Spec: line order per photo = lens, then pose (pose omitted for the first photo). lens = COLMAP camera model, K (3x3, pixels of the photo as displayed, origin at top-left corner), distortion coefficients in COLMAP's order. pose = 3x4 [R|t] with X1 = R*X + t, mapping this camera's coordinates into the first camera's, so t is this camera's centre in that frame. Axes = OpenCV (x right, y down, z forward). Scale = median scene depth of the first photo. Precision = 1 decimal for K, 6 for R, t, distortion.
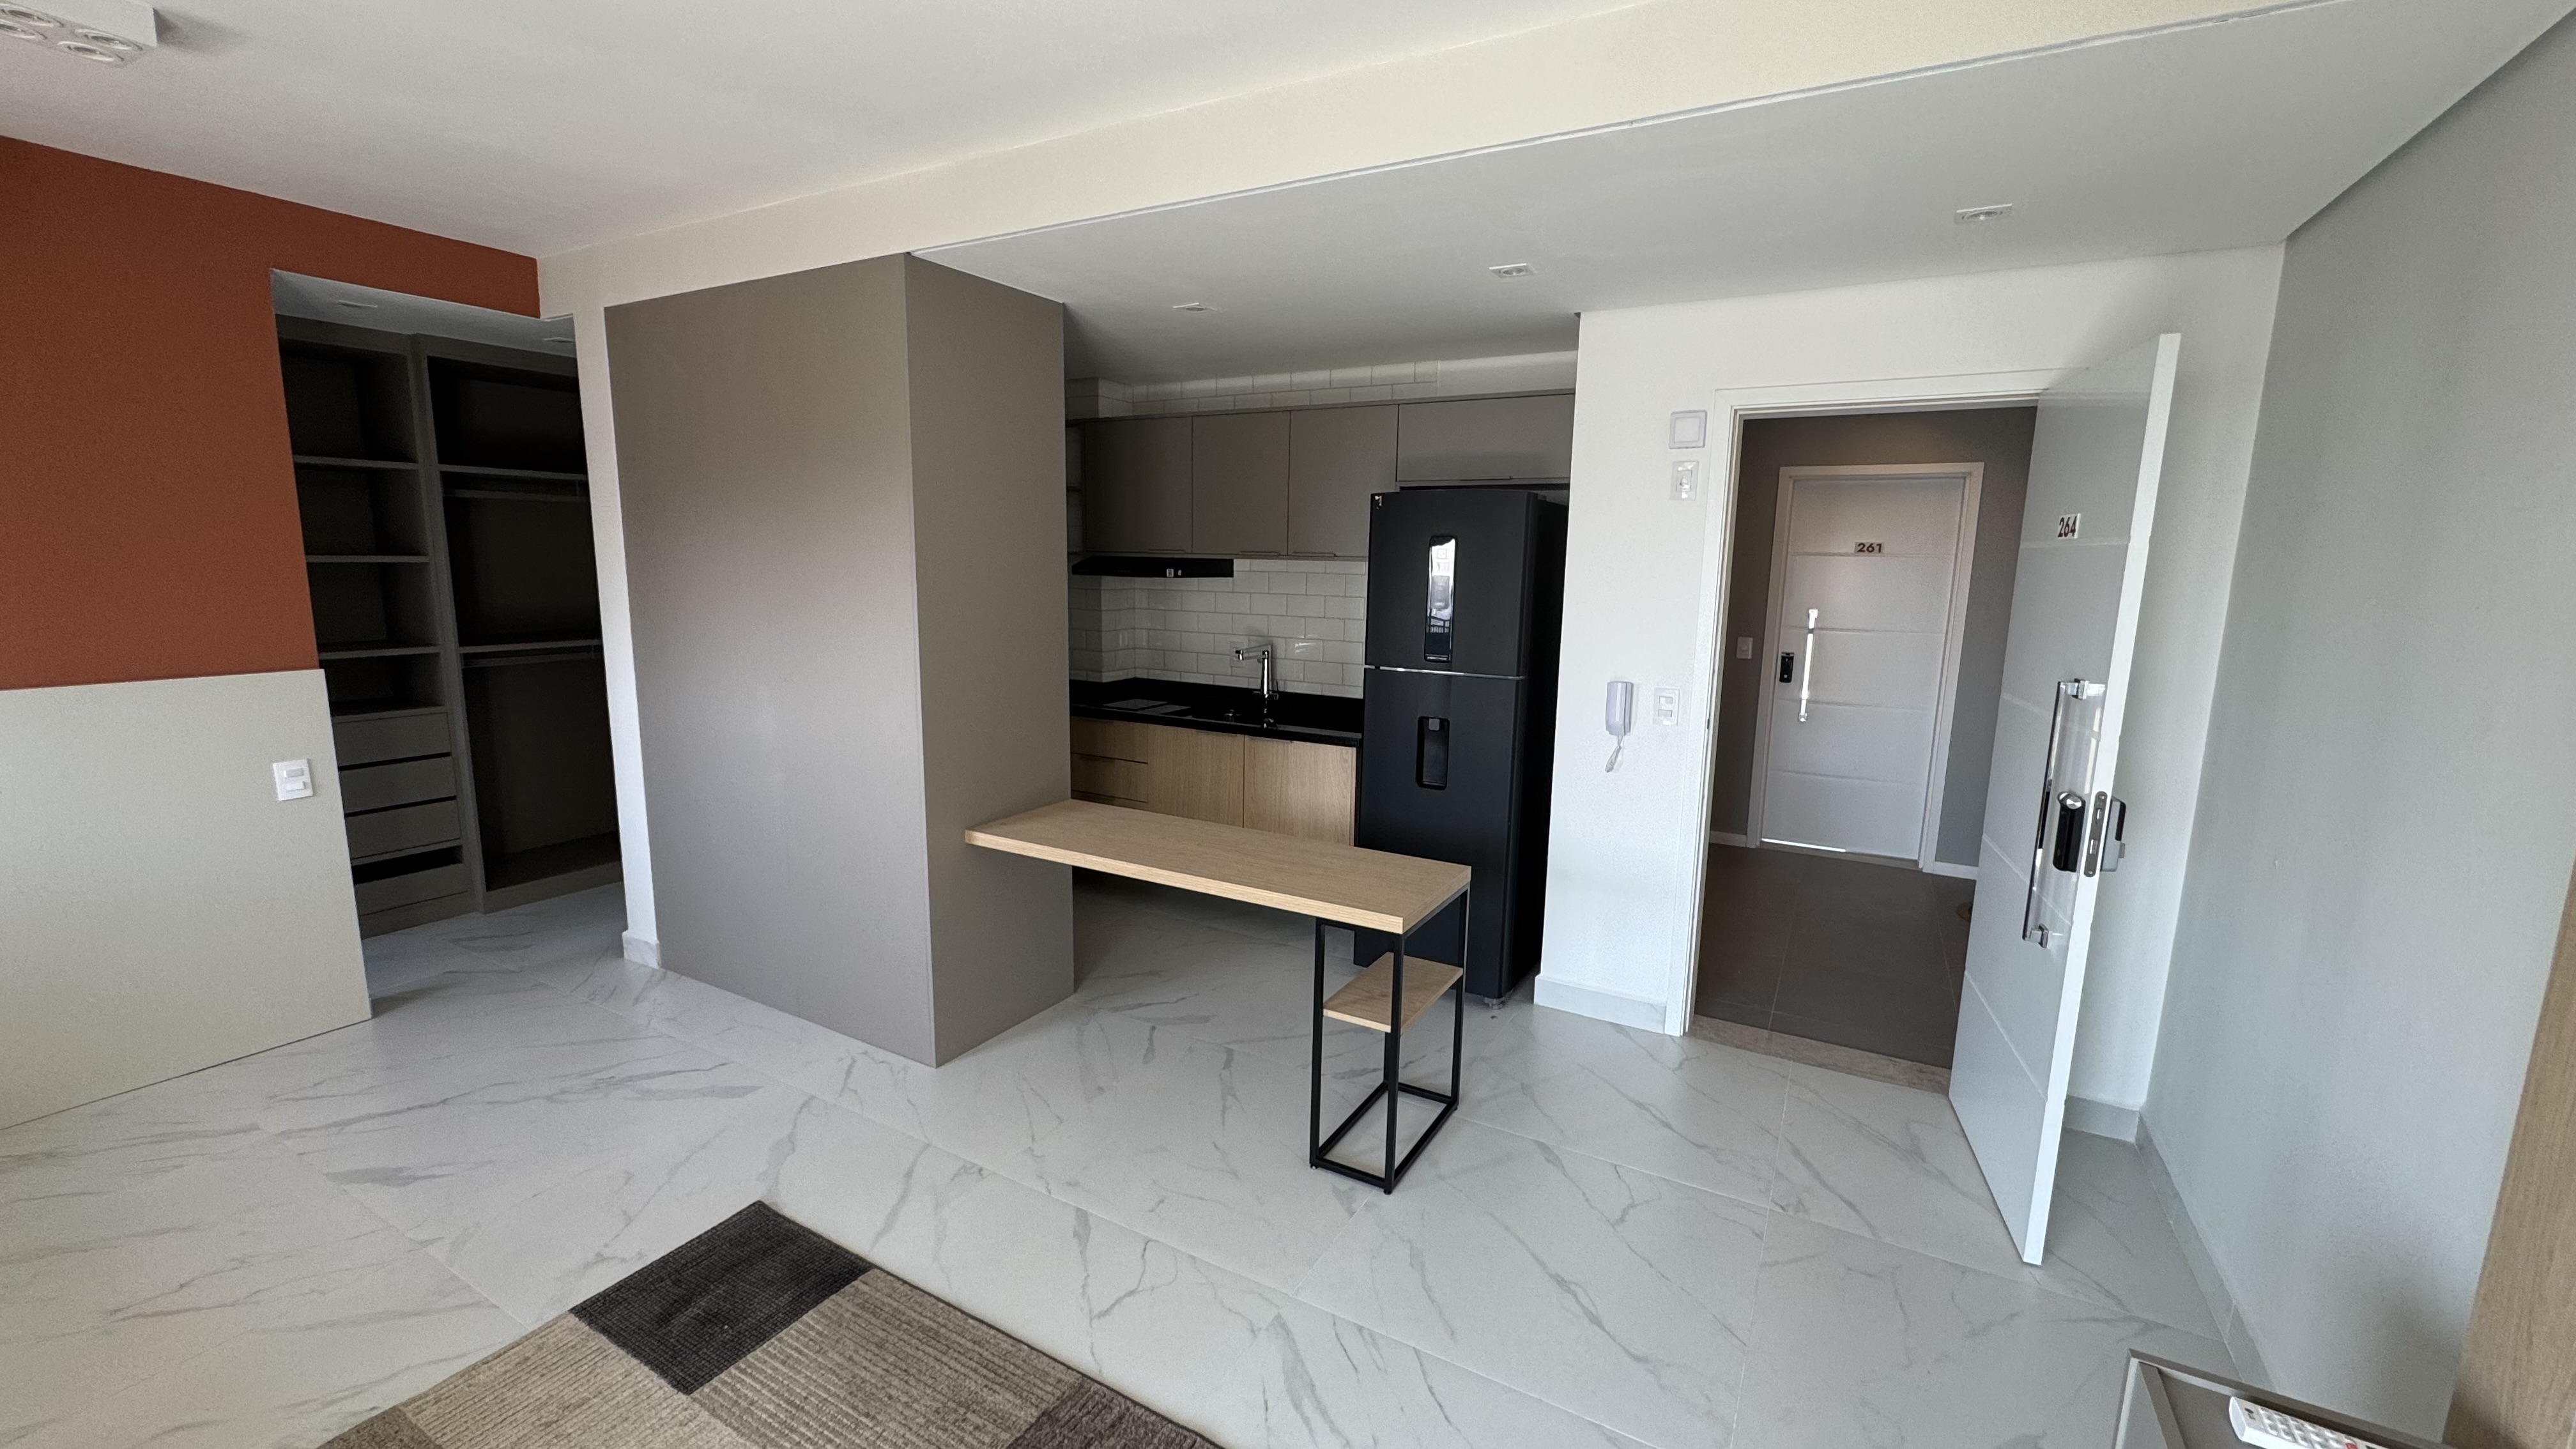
lens RADIAL K [[1029.3, 0, 1286.7], [0, 1029.3, 722.8], [0, 0, 1]] dist [-0.002835, 0.000231]
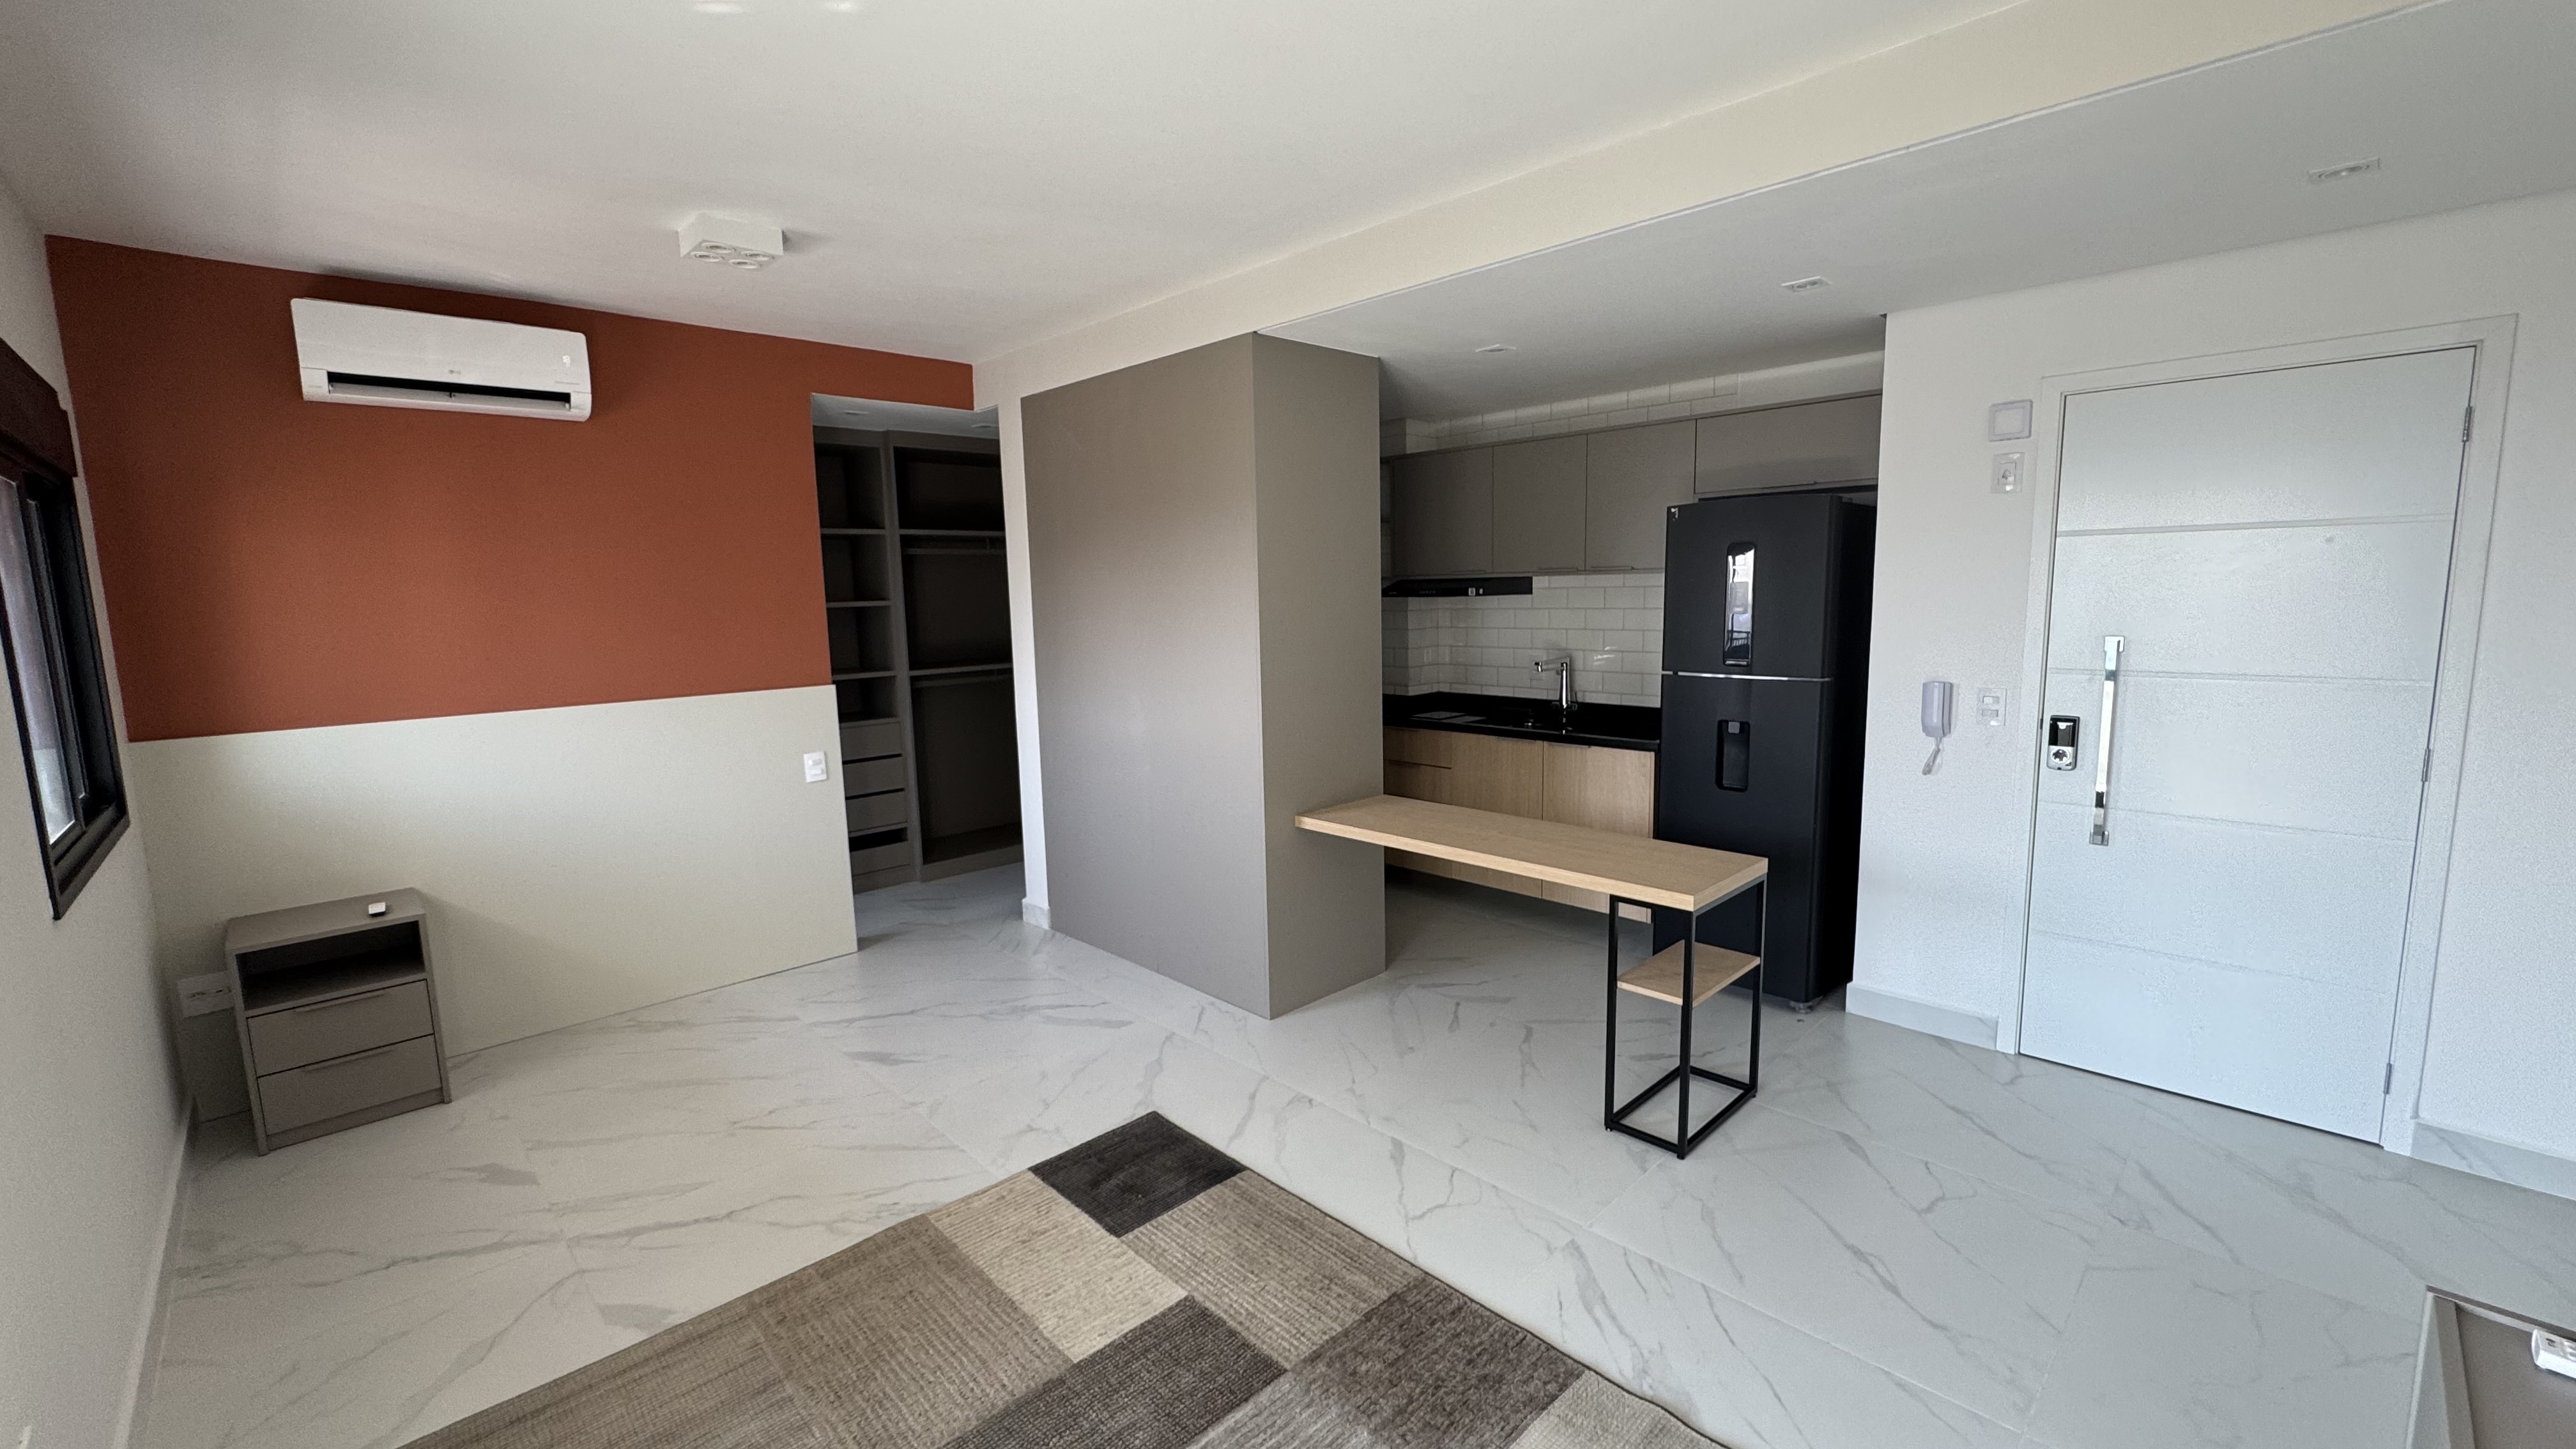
lens RADIAL K [[1029.3, 0, 1286.7], [0, 1029.3, 722.8], [0, 0, 1]] dist [-0.002835, 0.000231]
pose [[0.958897, -0.002536, -0.283744, 0.007353], [-0.005556, 0.999601, -0.027710, 0.027831], [0.283701, 0.028147, 0.958500, -0.105282]]
